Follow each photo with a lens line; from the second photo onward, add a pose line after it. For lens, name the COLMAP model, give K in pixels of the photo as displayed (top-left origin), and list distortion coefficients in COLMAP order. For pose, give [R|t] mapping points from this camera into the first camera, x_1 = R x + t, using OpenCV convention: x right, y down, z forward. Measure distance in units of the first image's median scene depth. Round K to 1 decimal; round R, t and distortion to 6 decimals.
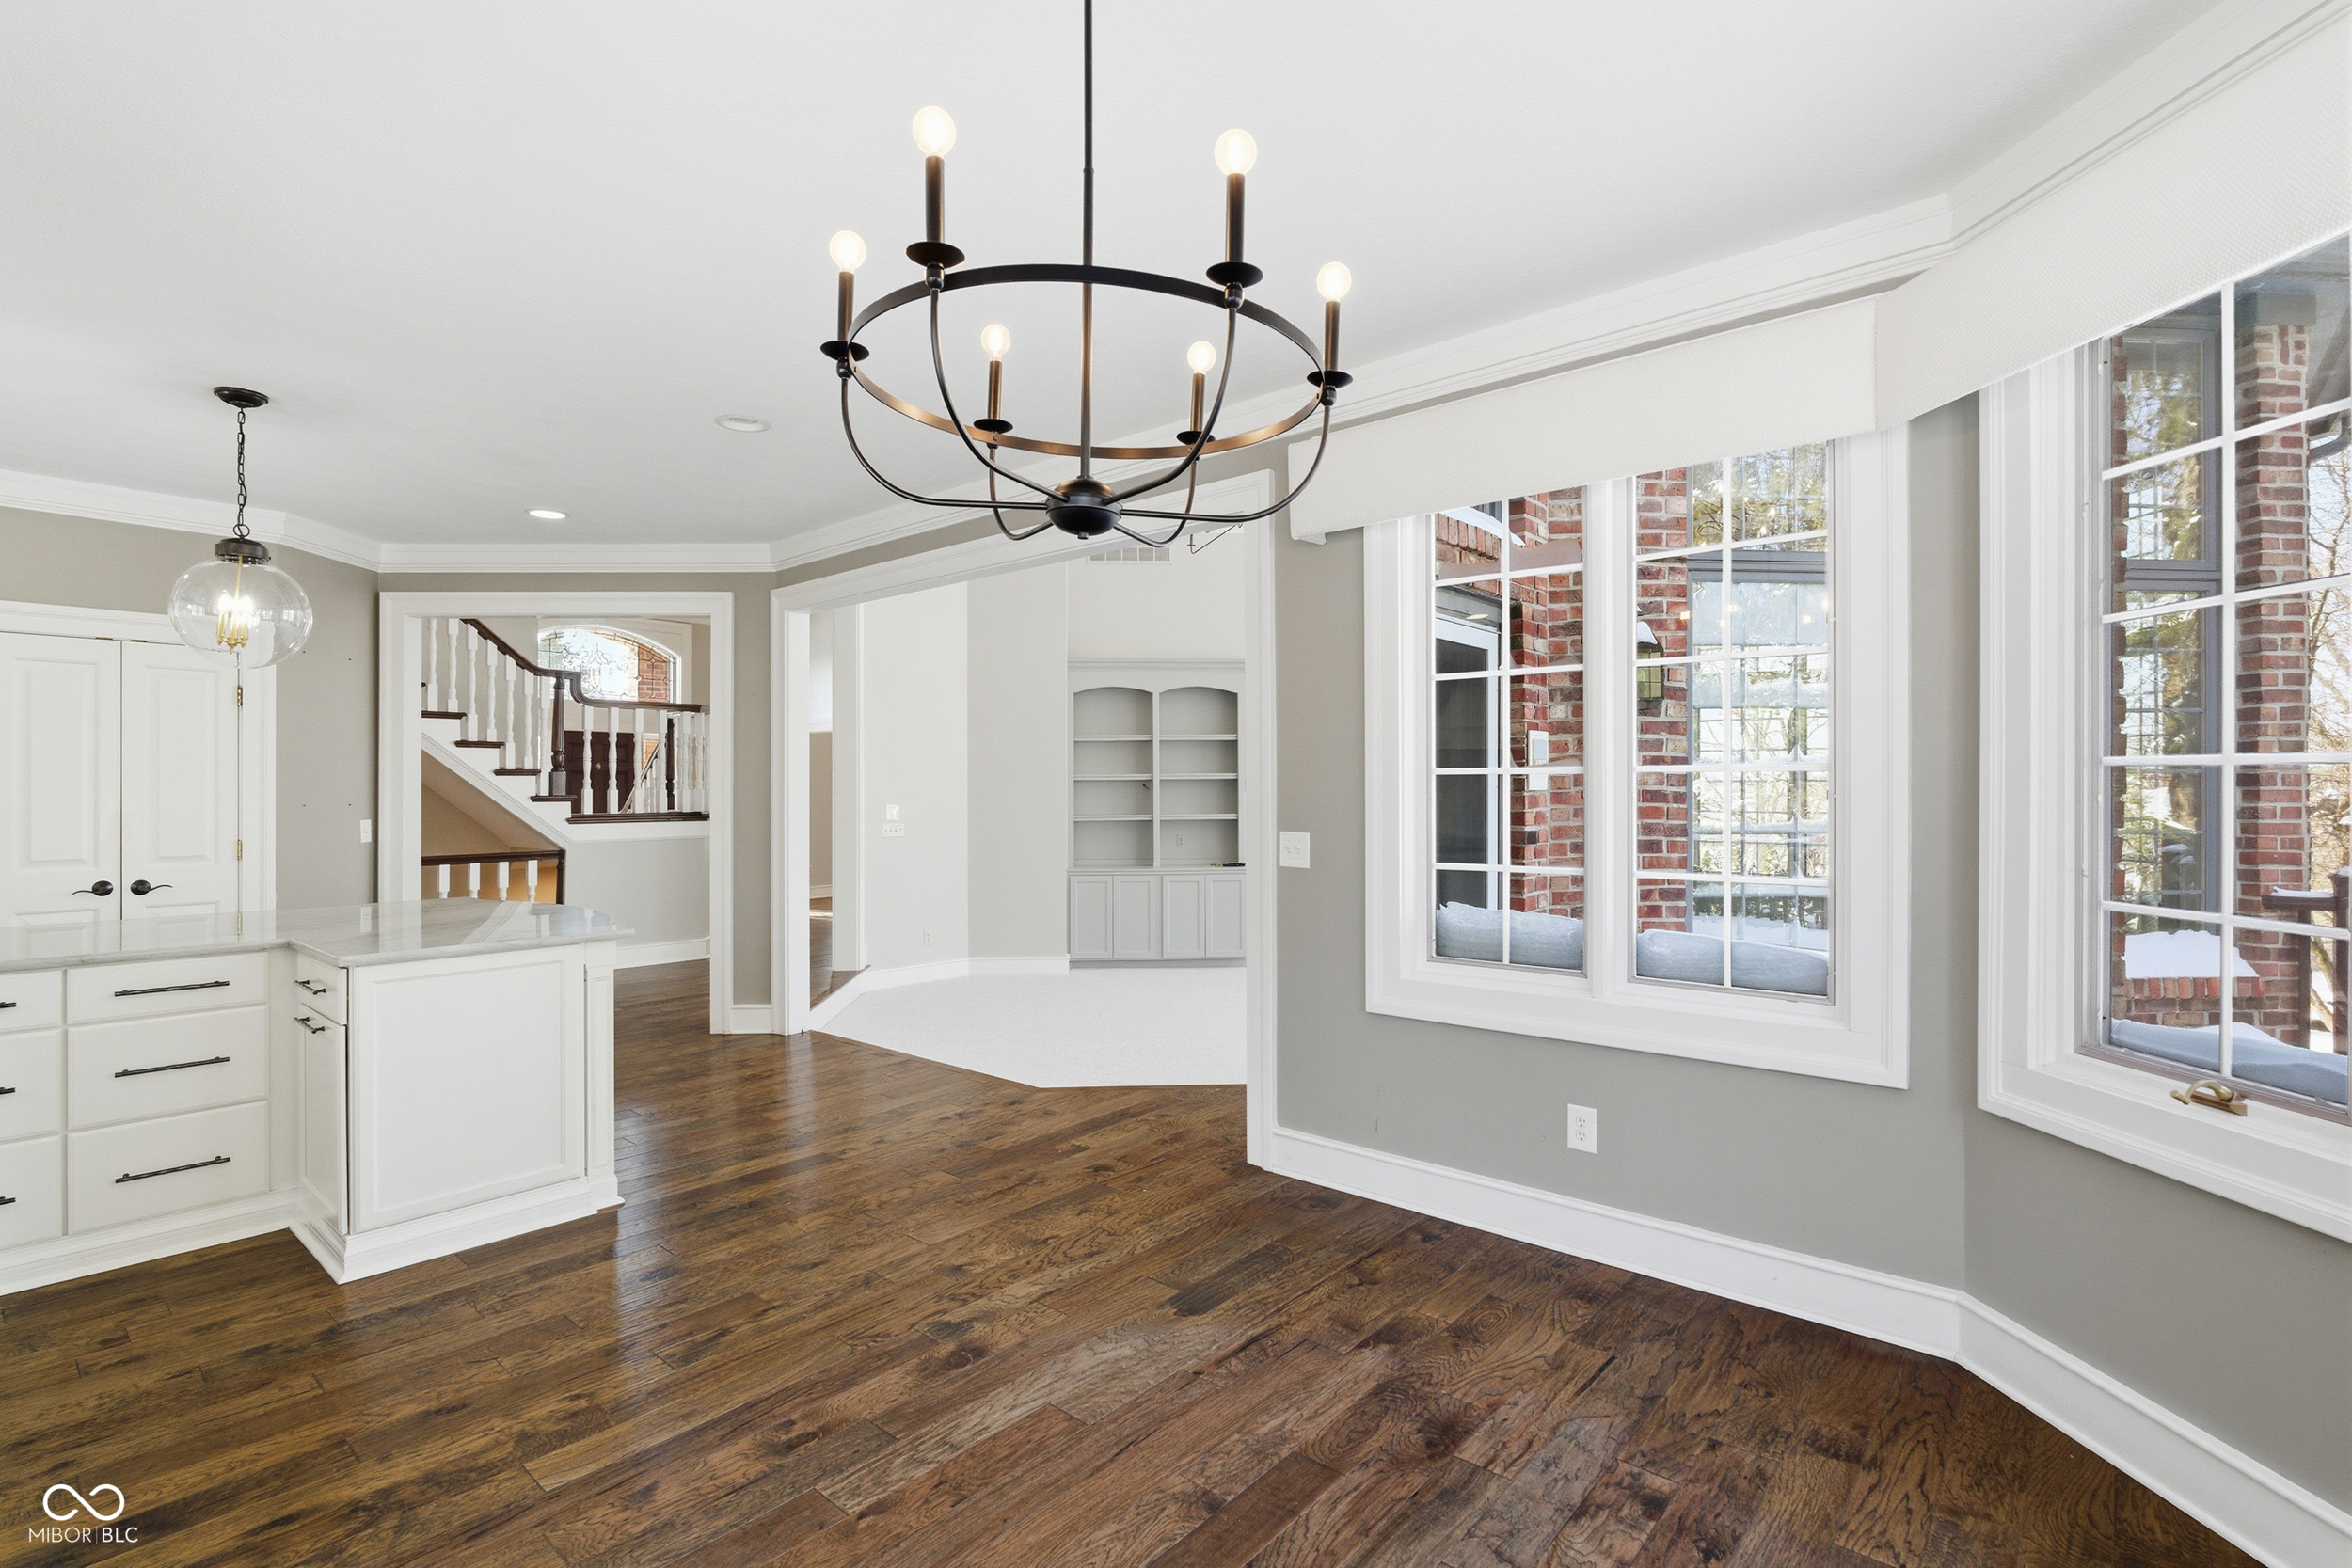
lens RADIAL K [[1093.5, 0, 1169.7], [0, 1093.5, 791.6], [0, 0, 1]] dist [-0.001318, 0.000014]
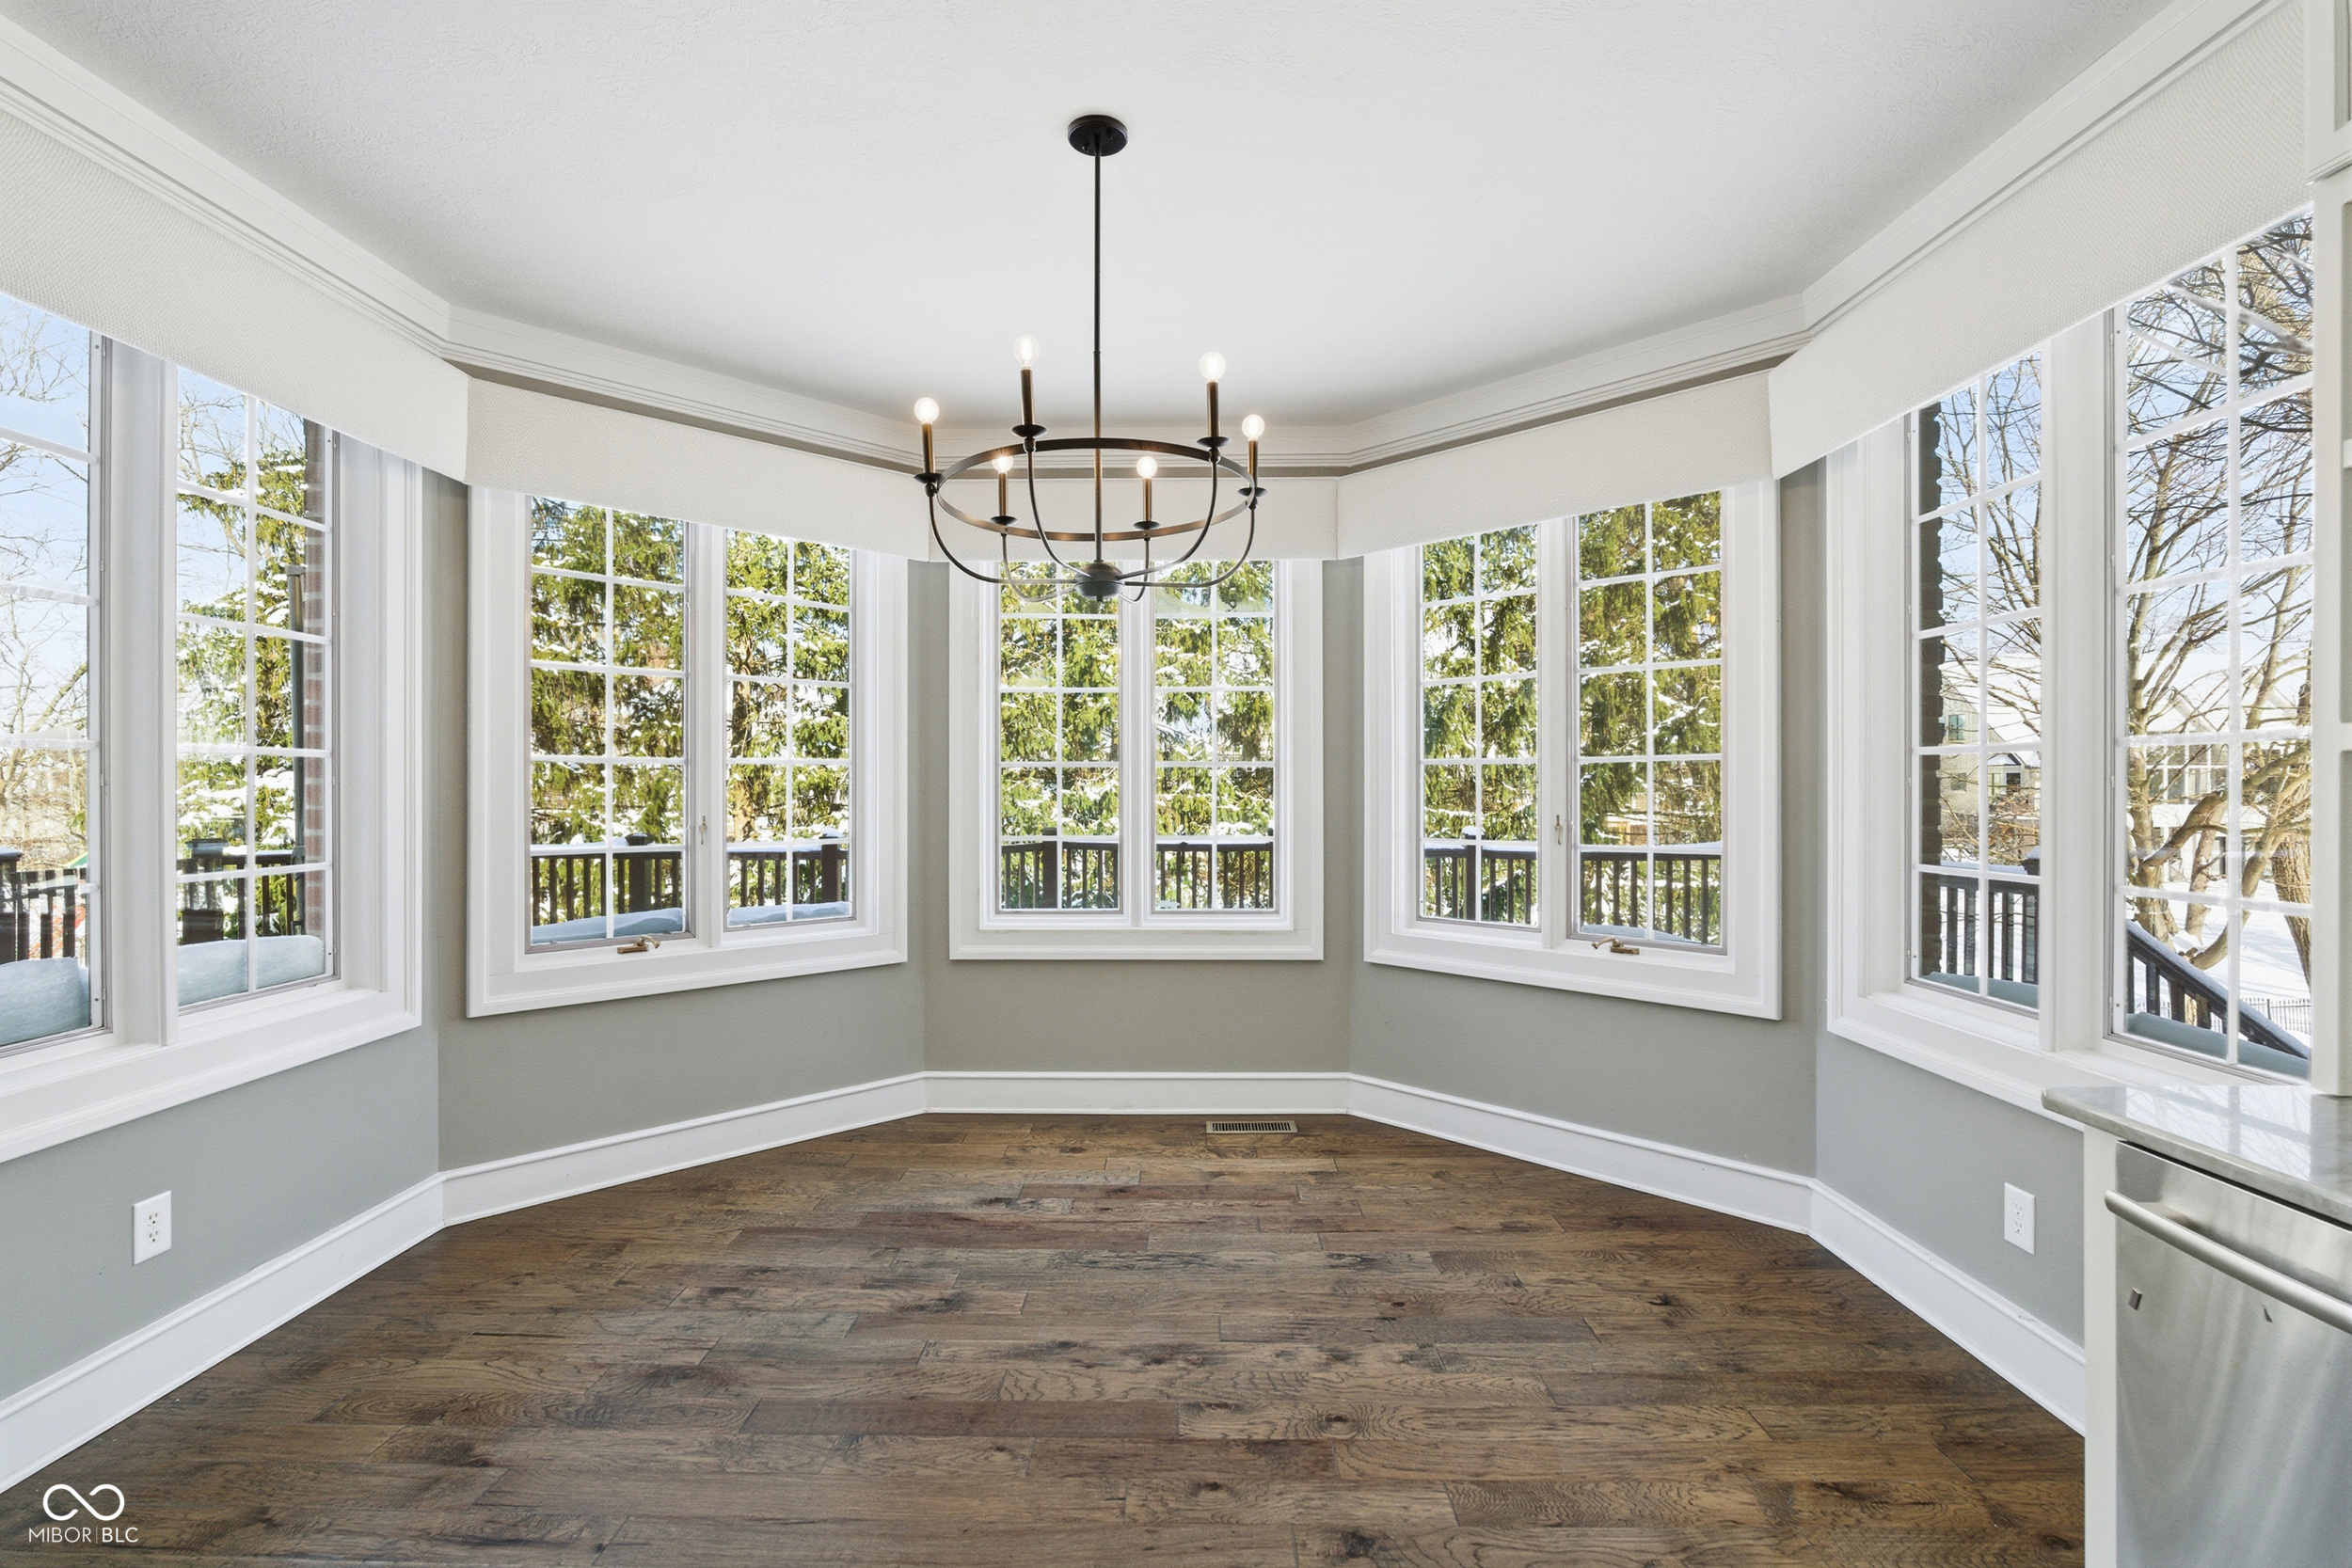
lens RADIAL K [[1093.5, 0, 1179.8], [0, 1093.5, 785.4], [0, 0, 1]] dist [-0.001318, 0.000014]
pose [[-0.654329, -0.000442, 0.756209, -0.807577], [-0.000232, 1.000000, 0.000384, 0.007660], [-0.756210, 0.000075, -0.654329, 1.196866]]
